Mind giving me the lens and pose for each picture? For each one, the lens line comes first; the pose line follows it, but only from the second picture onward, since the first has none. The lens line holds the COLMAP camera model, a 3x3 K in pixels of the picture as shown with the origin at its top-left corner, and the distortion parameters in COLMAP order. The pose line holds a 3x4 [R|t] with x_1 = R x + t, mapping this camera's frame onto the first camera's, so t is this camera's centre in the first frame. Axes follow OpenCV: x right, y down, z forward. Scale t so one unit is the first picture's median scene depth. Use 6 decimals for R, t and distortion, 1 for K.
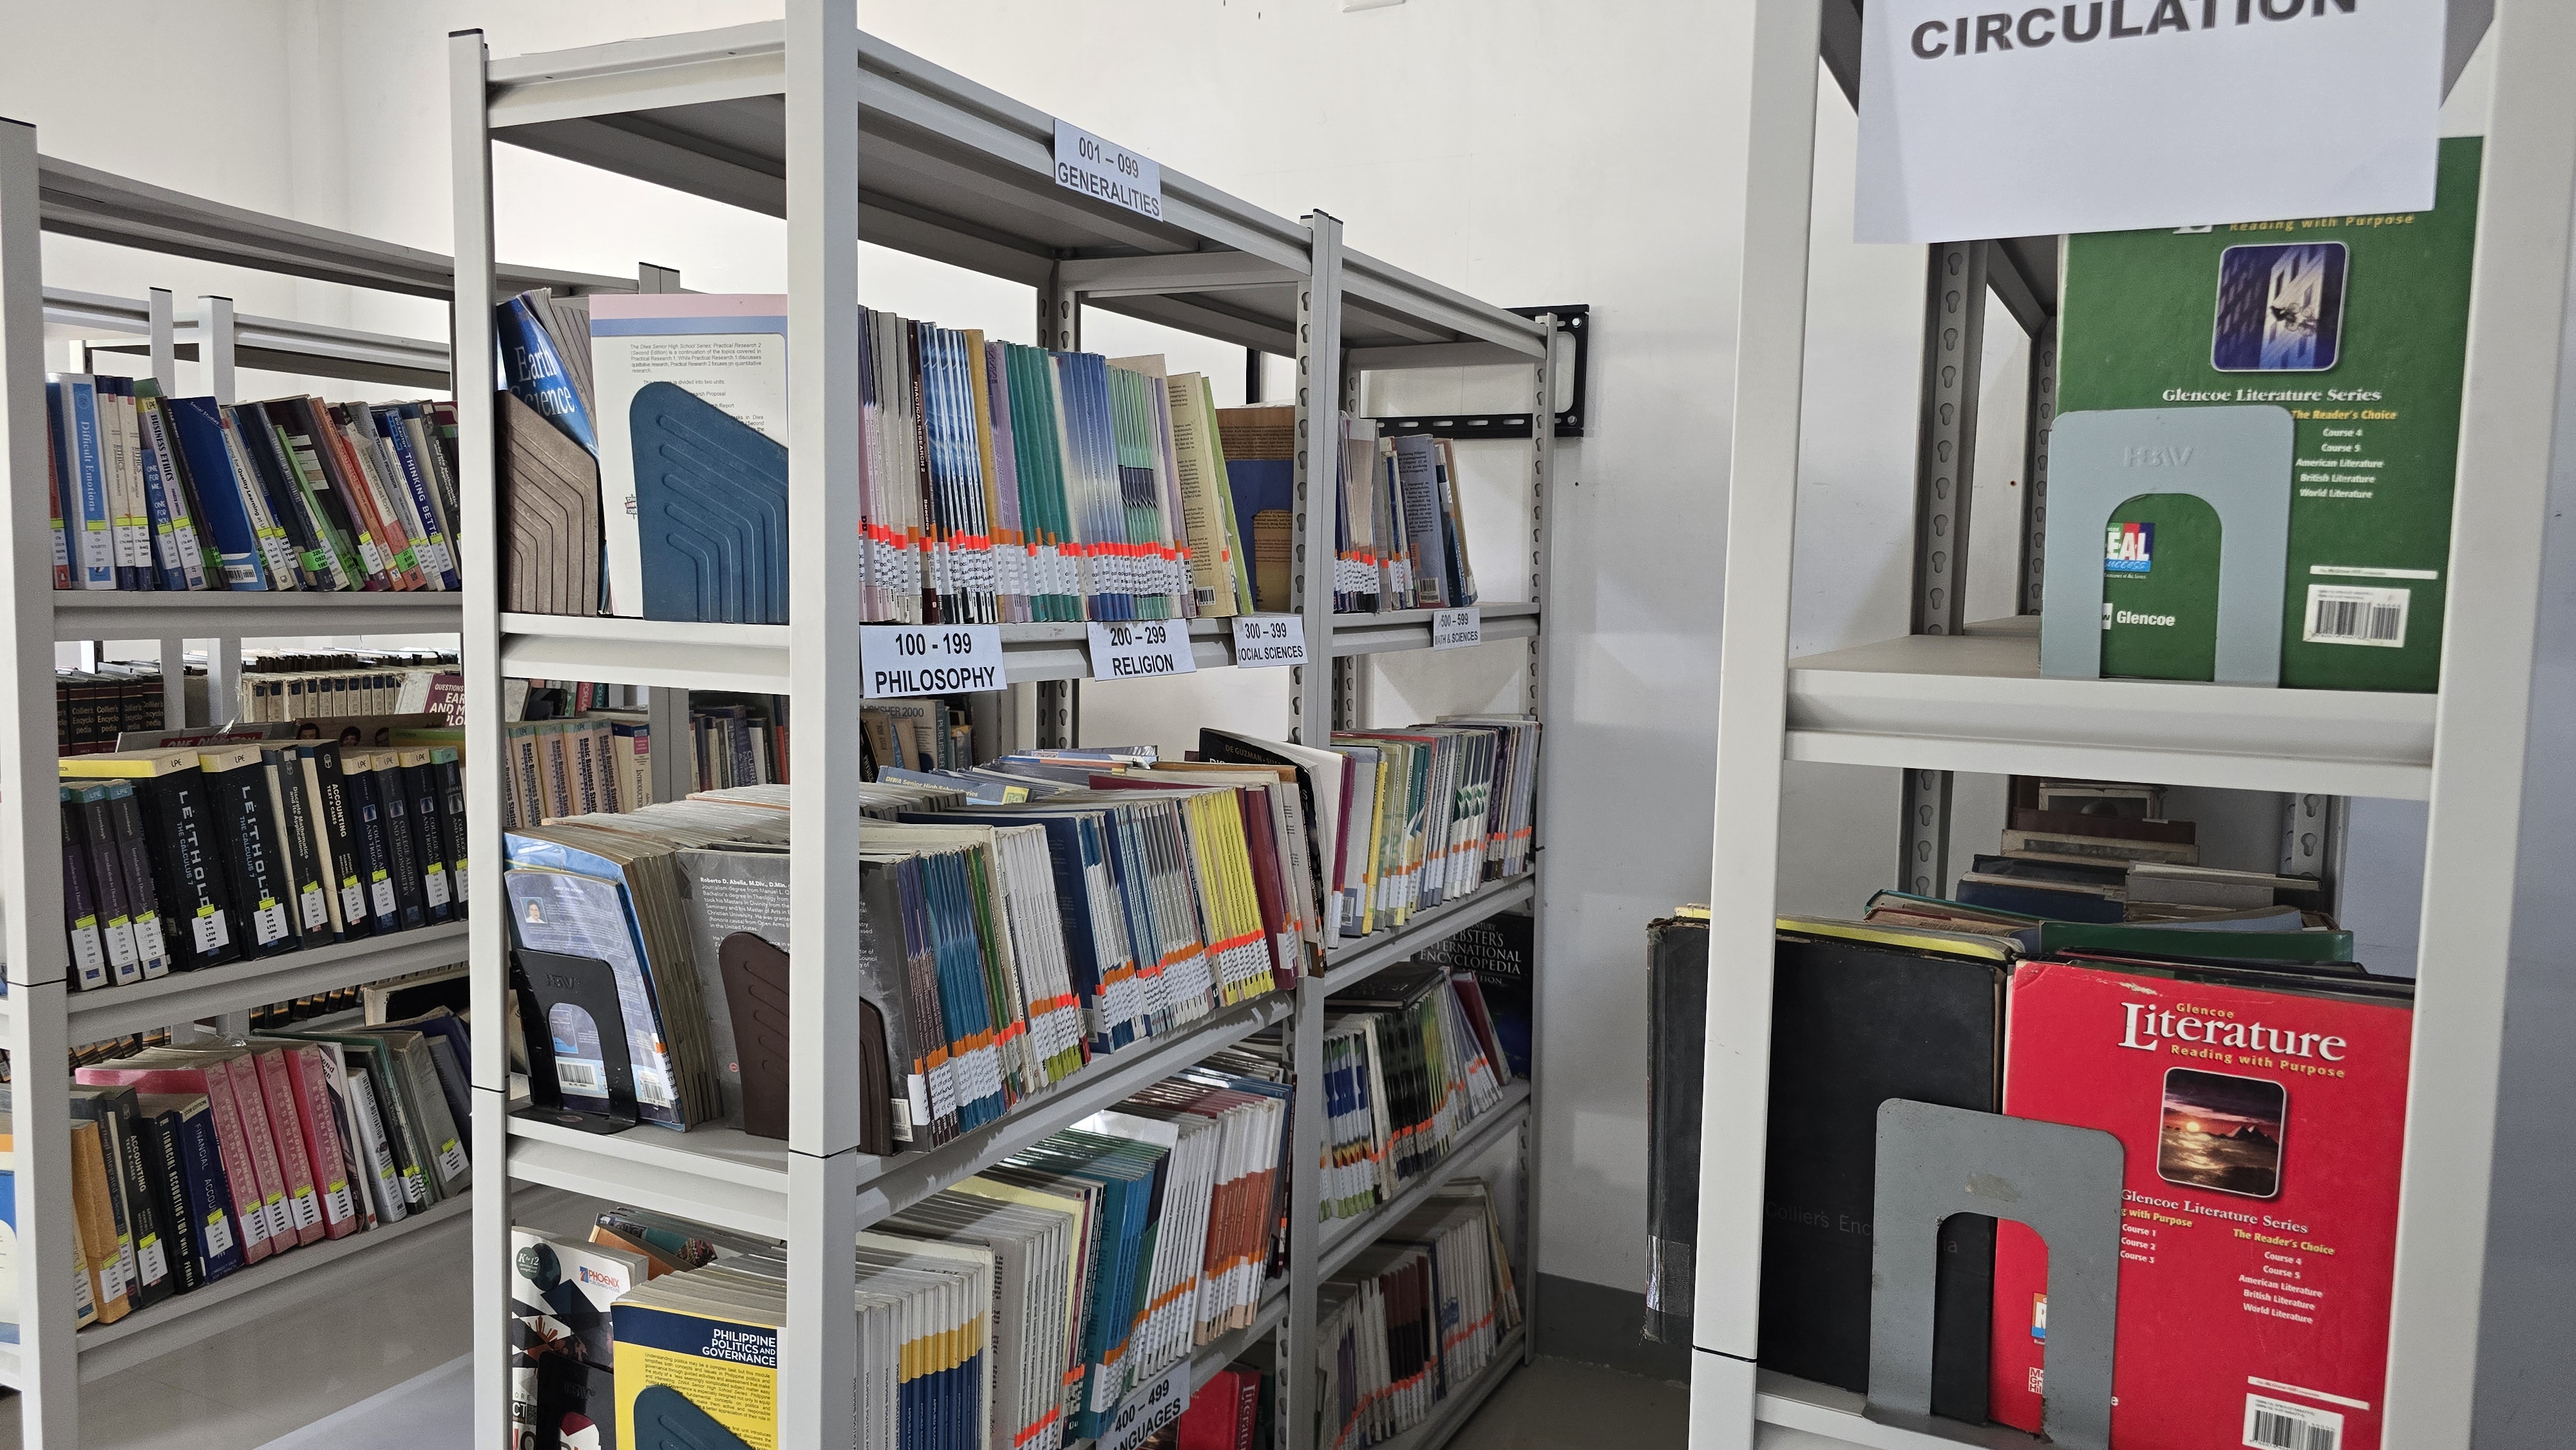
lens RADIAL K [[1753.5, 0, 1309.4], [0, 1753.5, 749.3], [0, 0, 1]] dist [0.033205, -0.042289]
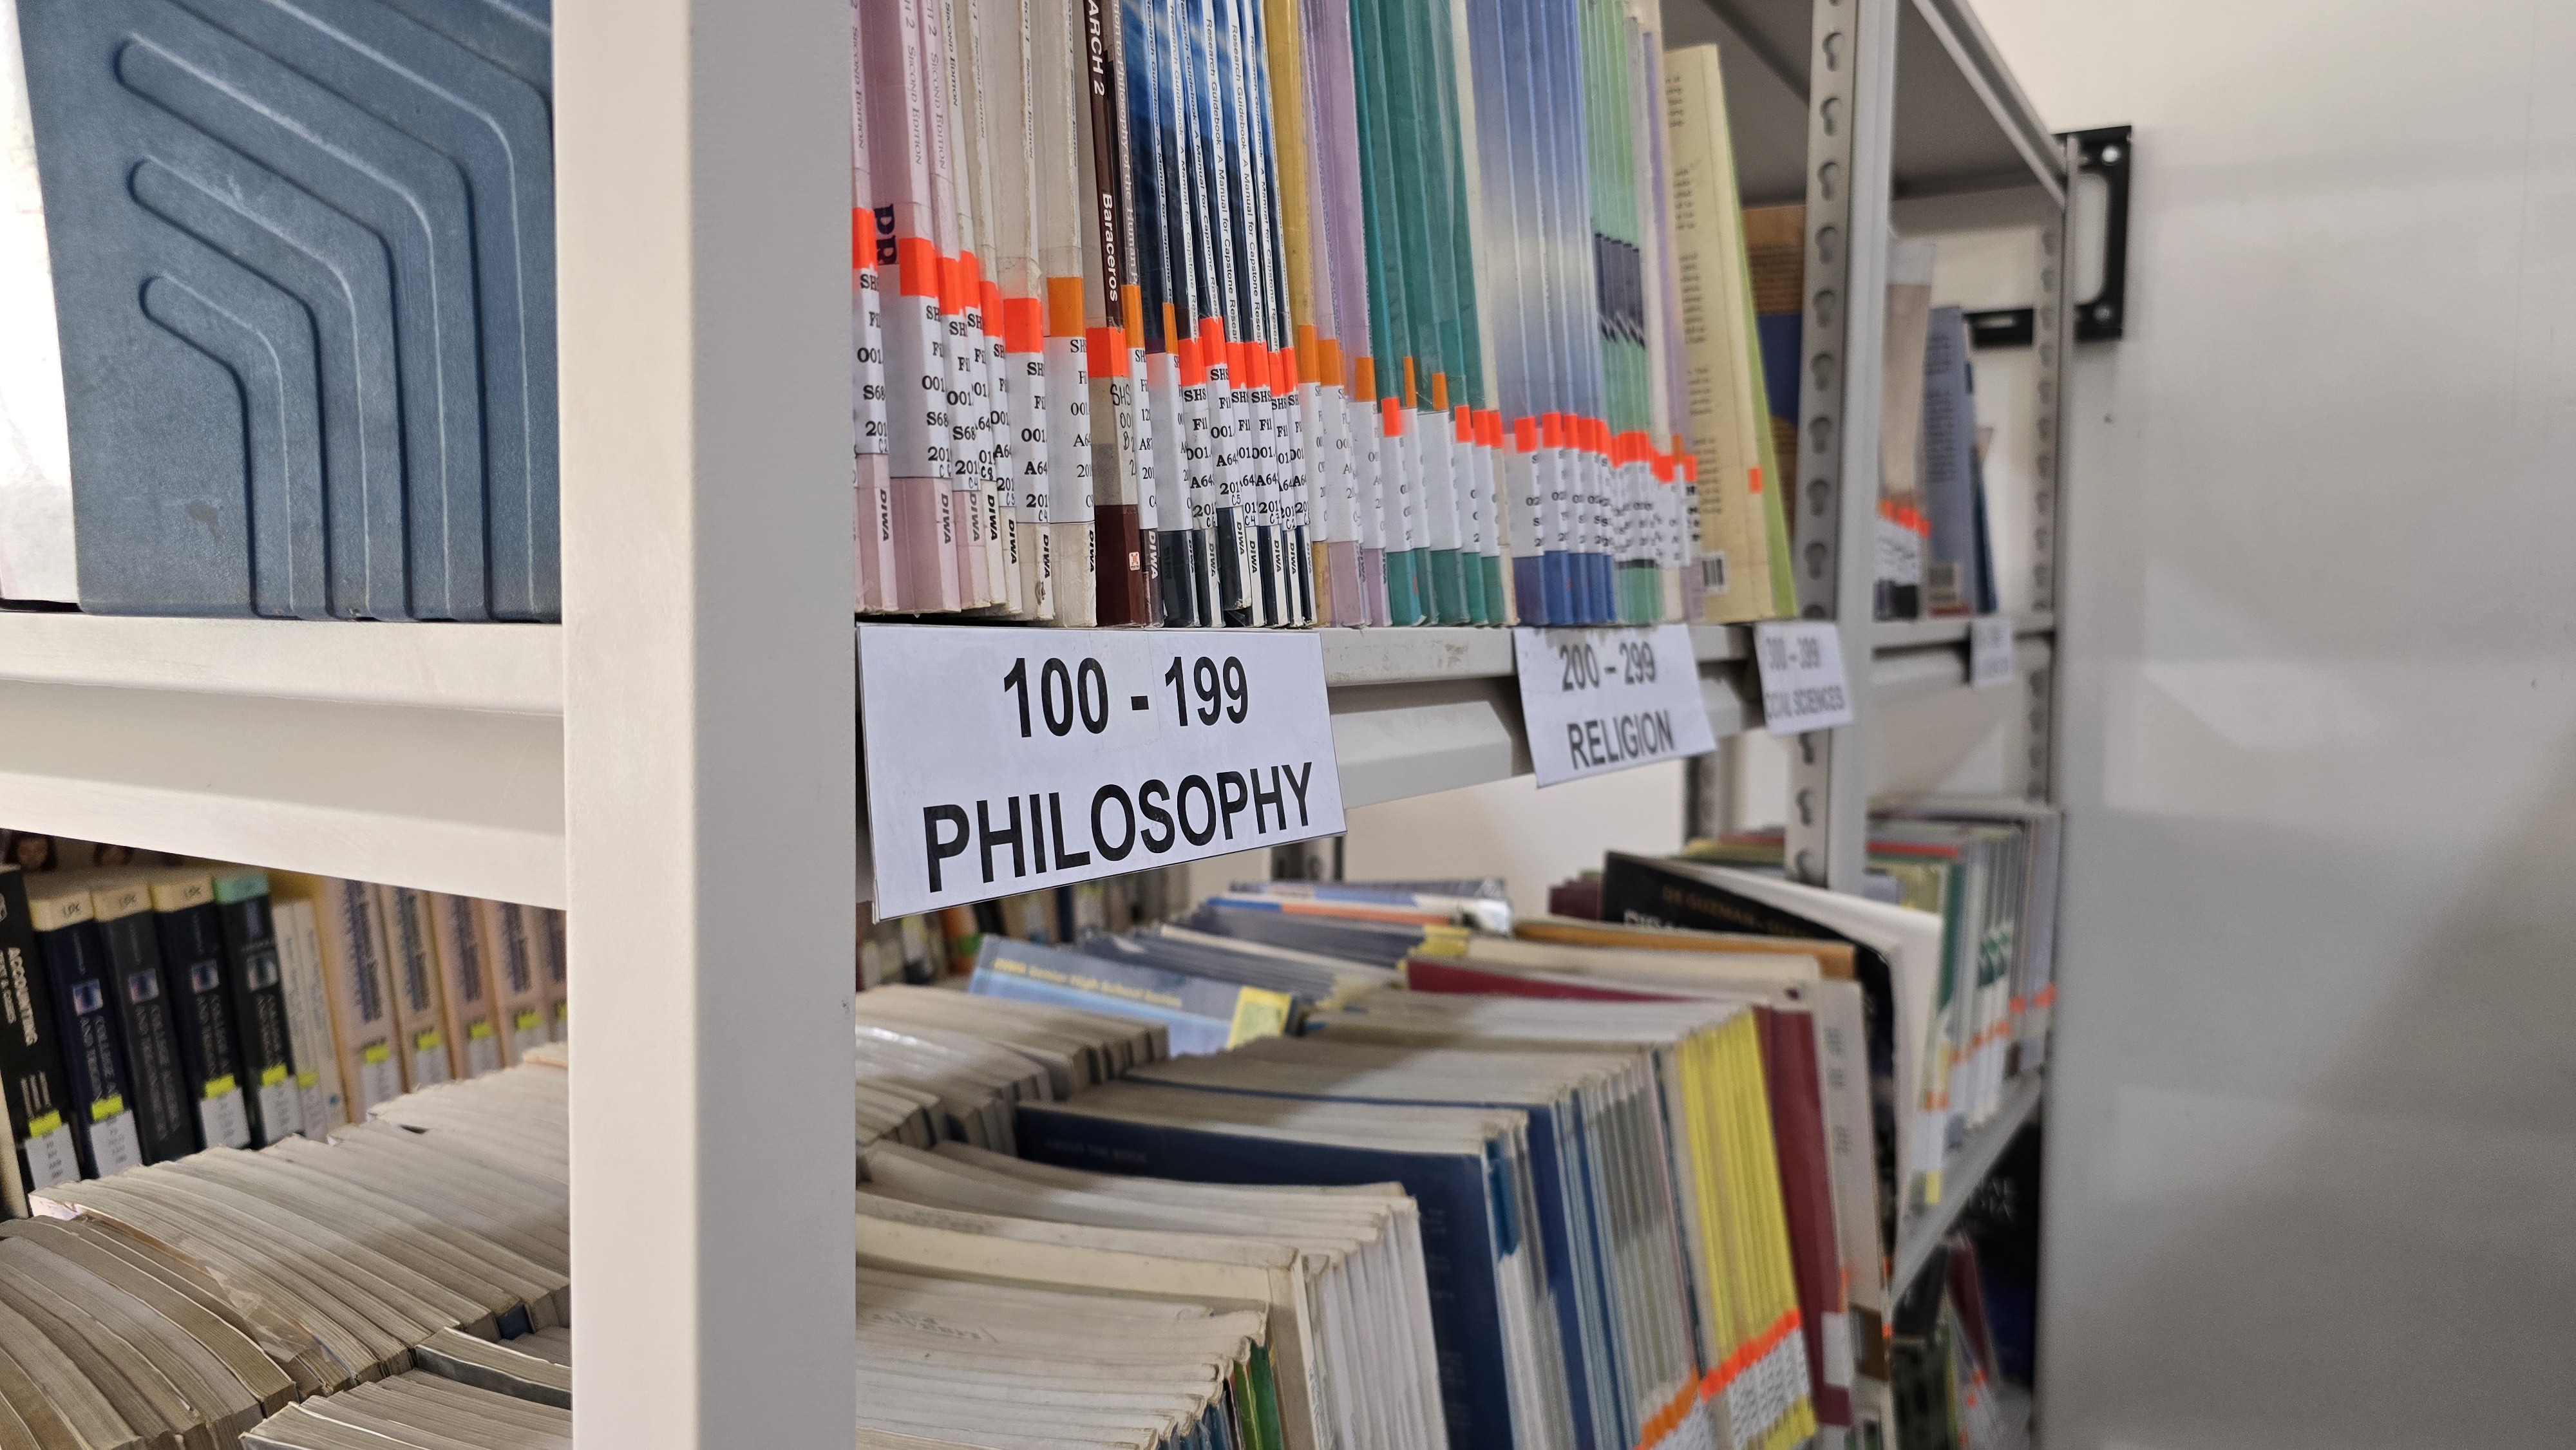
lens RADIAL K [[1753.5, 0, 1268.2], [0, 1753.5, 730.7], [0, 0, 1]] dist [0.033205, -0.042289]
pose [[0.996042, -0.004217, -0.088780, -0.137599], [0.001313, 0.999463, -0.032739, -0.036674], [0.088870, 0.032492, 0.995513, 0.591759]]
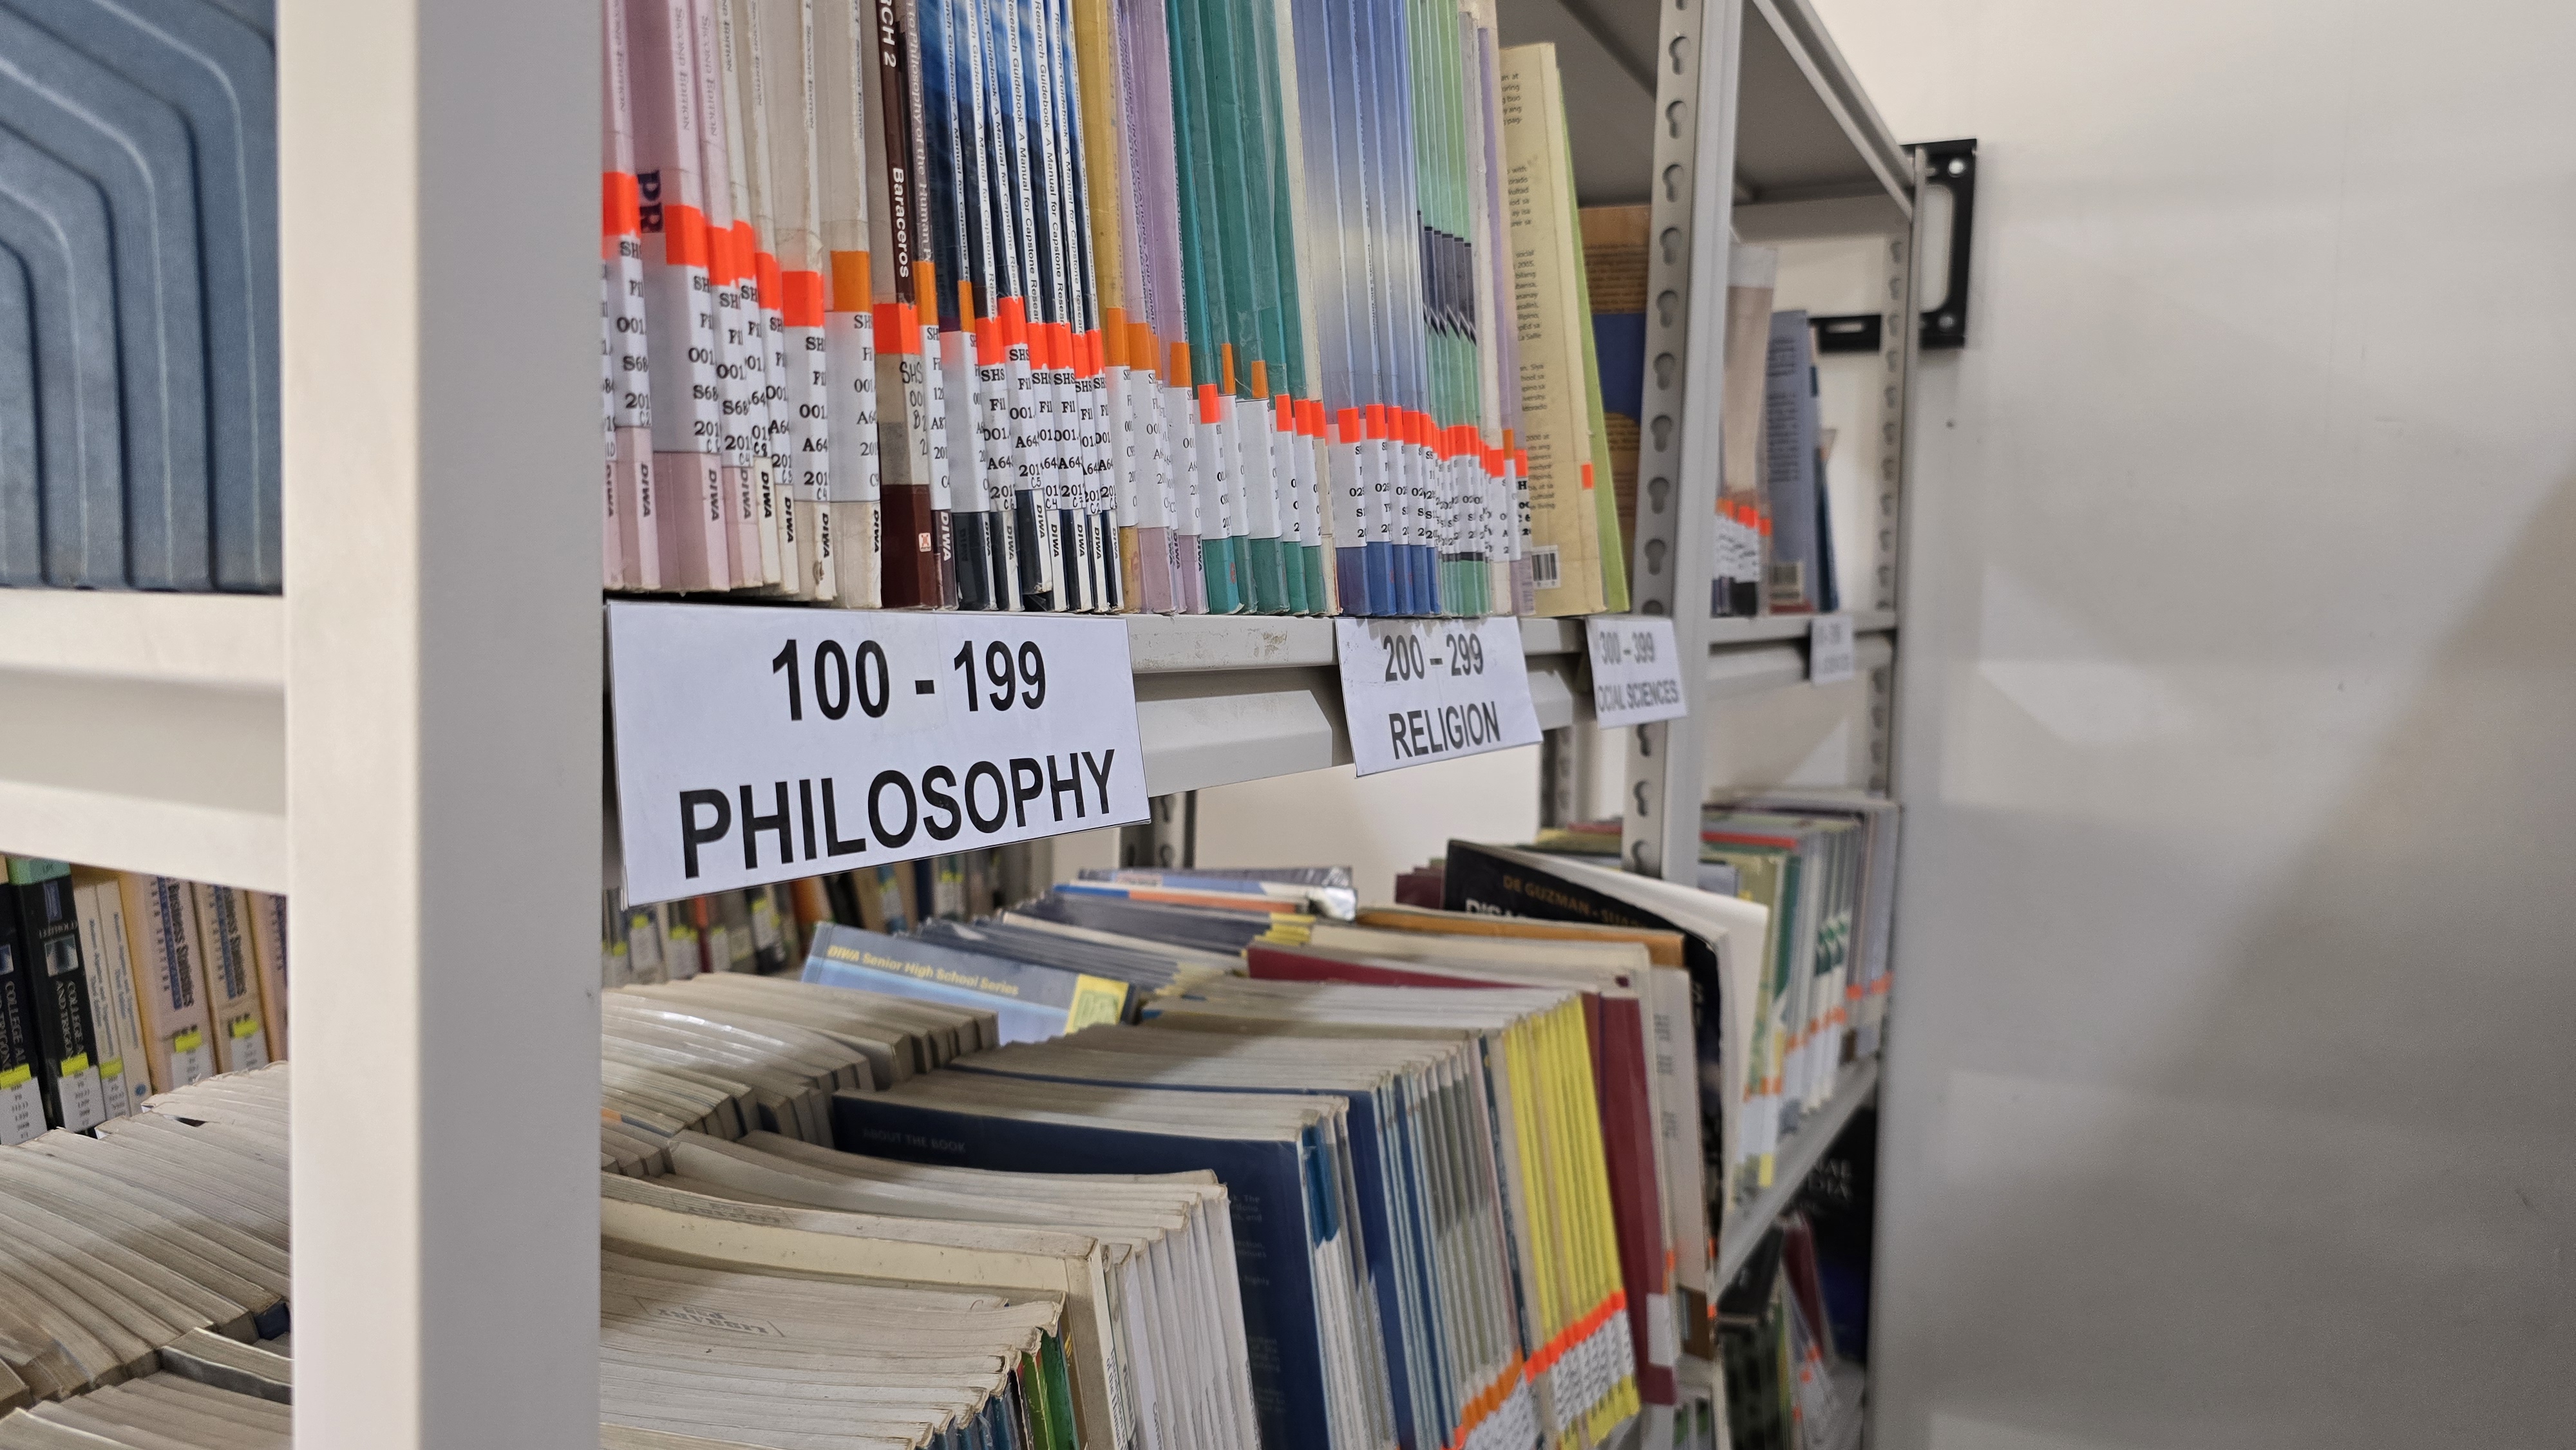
lens RADIAL K [[1753.5, 0, 1281.2], [0, 1753.5, 730.5], [0, 0, 1]] dist [0.033205, -0.042289]
pose [[0.999849, 0.008246, -0.015325, -0.124989], [-0.008640, 0.999629, -0.025813, -0.036822], [0.015106, 0.025941, 0.999549, 0.593447]]
